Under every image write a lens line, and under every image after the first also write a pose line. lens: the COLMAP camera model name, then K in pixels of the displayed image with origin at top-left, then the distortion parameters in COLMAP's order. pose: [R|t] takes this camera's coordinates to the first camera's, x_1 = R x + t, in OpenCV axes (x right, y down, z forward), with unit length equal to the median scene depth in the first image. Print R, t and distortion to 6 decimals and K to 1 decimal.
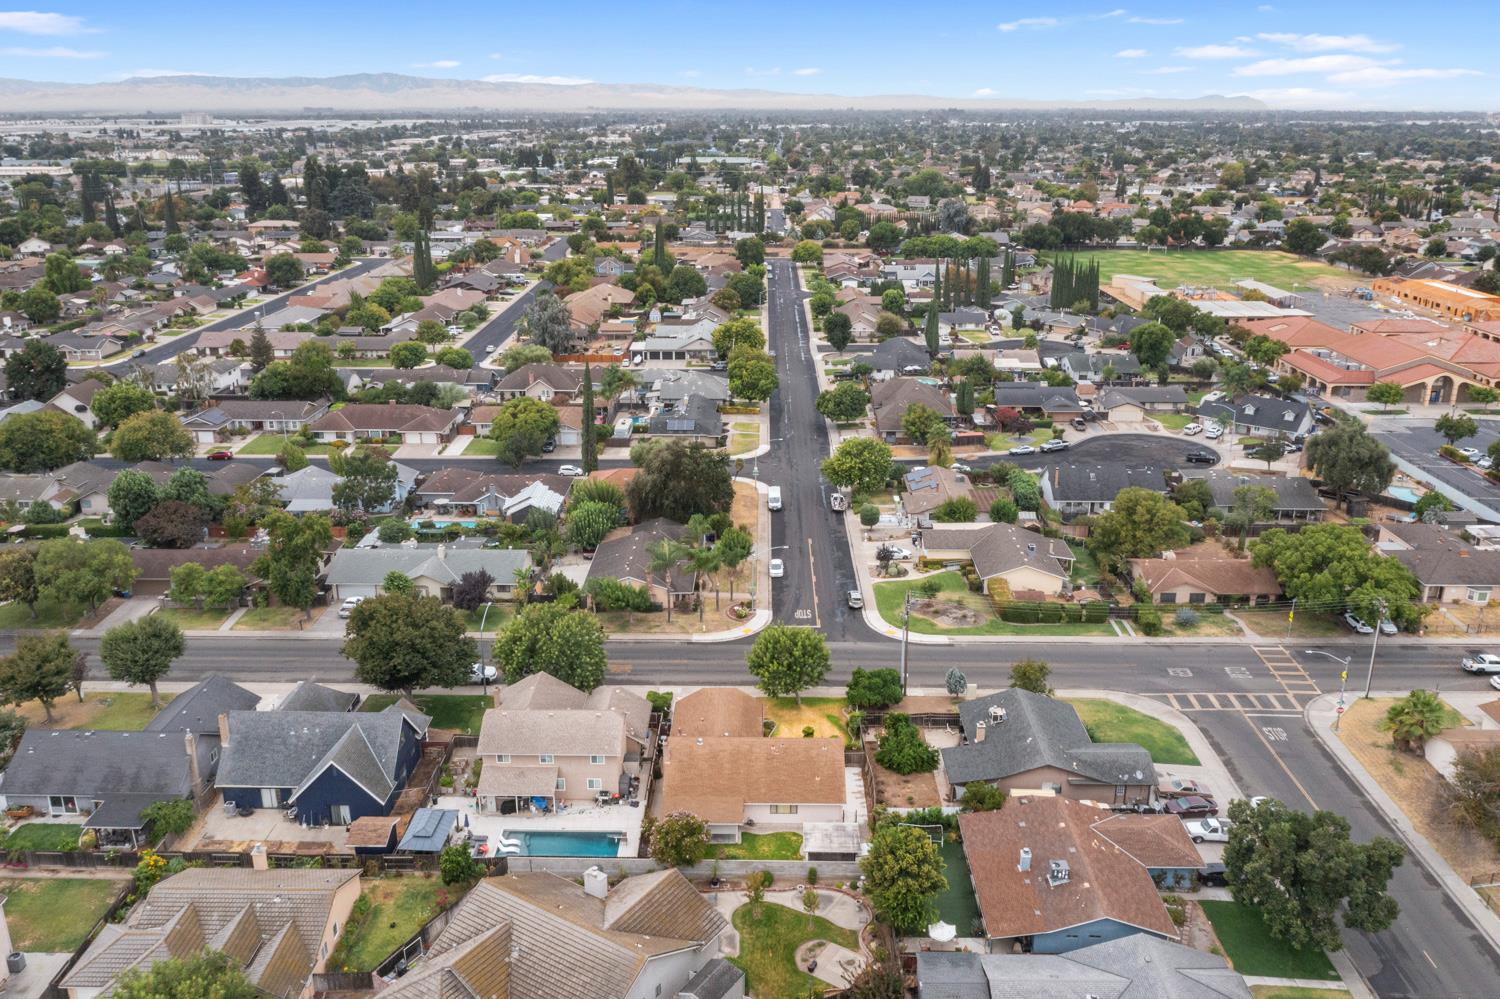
lens RADIAL K [[1191.2, 0, 757.6], [0, 1191.2, 494.1], [0, 0, 1]] dist [-0.016541, 0.006973]
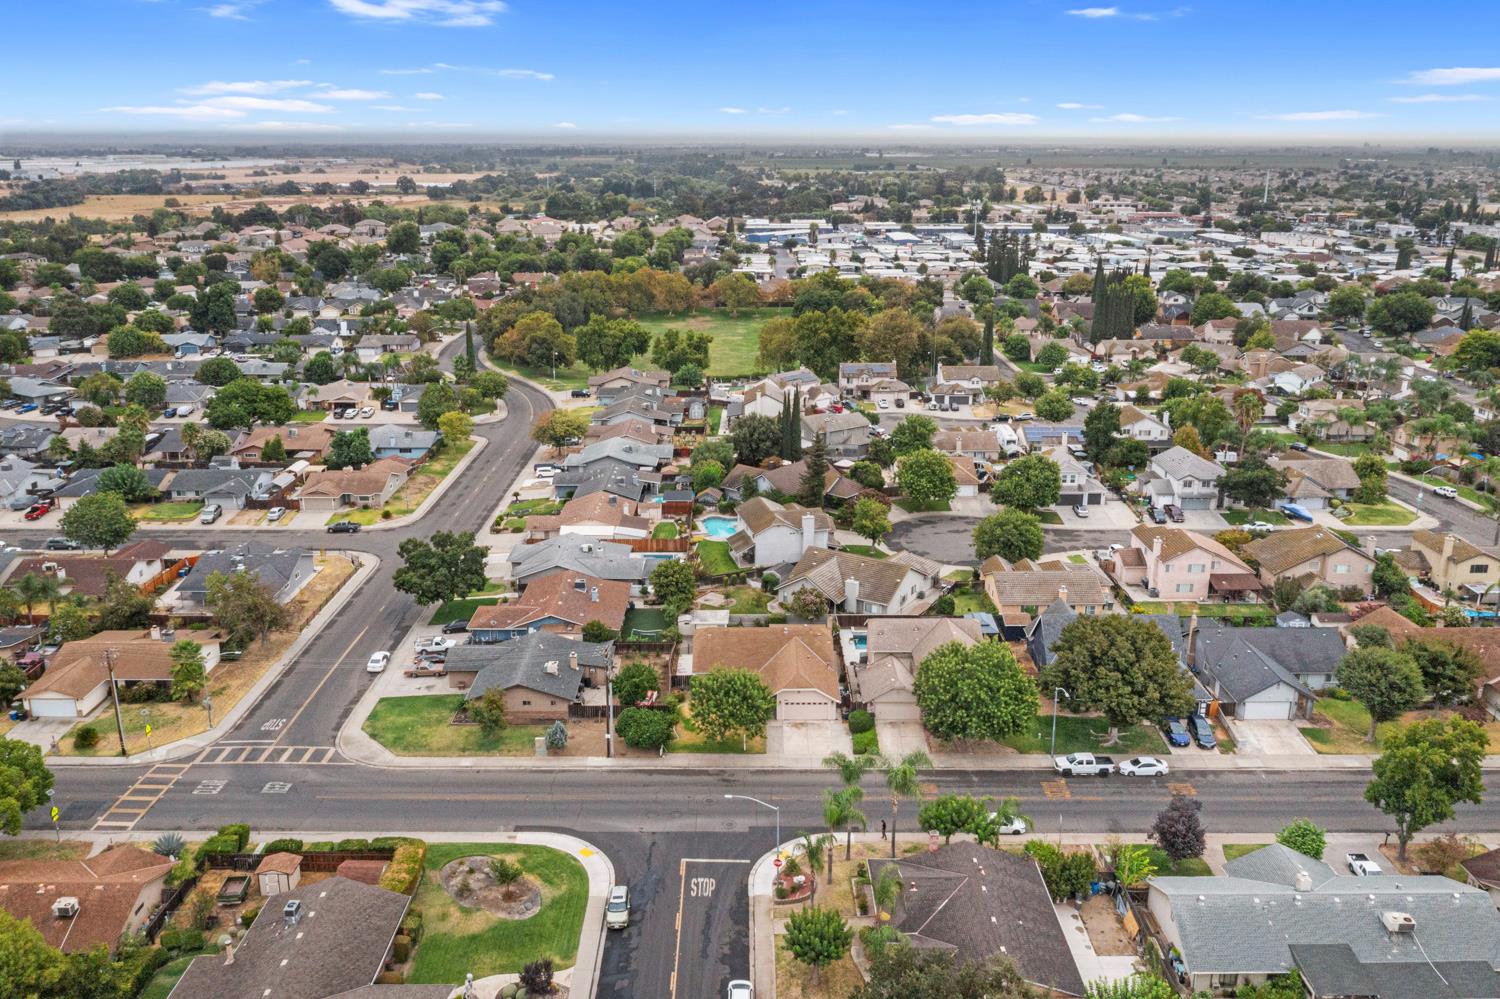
lens RADIAL K [[1191.2, 0, 757.6], [0, 1191.2, 494.1], [0, 0, 1]] dist [-0.016541, 0.006973]
pose [[-0.999796, 0.005915, -0.019316, 0.021220], [-0.006123, 0.822481, 0.568760, -0.545837], [0.019251, 0.568762, -0.822277, 1.668787]]
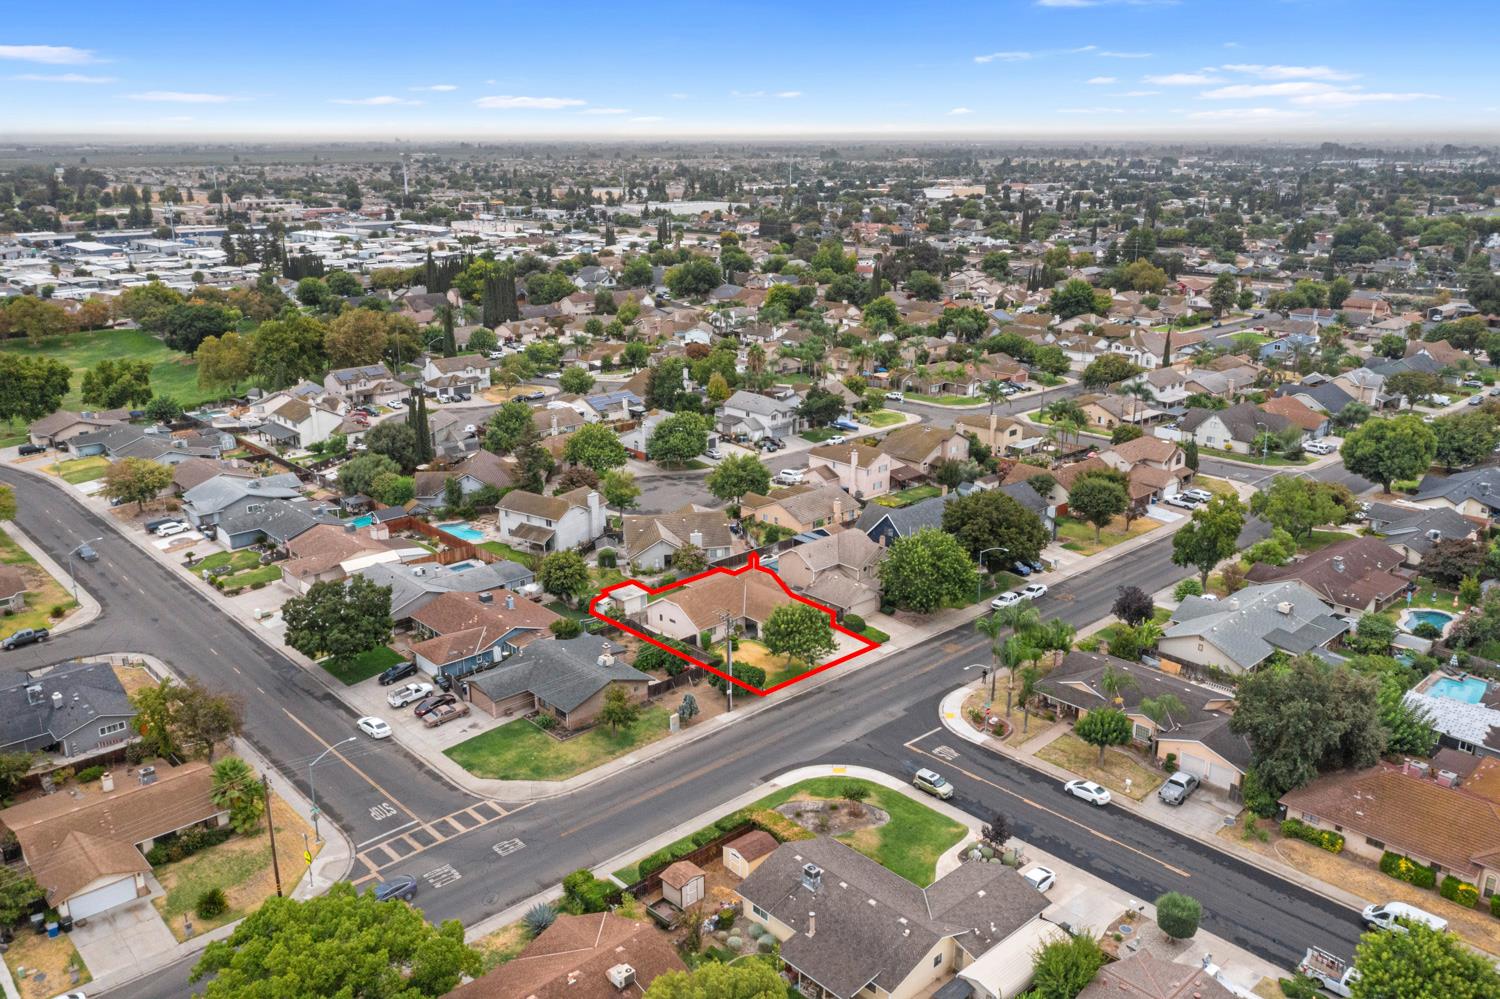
lens RADIAL K [[1183.3, 0, 762.3], [0, 1183.3, 499.4], [0, 0, 1]] dist [-0.012448, 0.004889]
pose [[-0.717326, 0.205263, -0.665816, 0.742302], [-0.215917, 0.843083, 0.492534, -0.490873], [0.662437, 0.497069, -0.560446, 1.501373]]
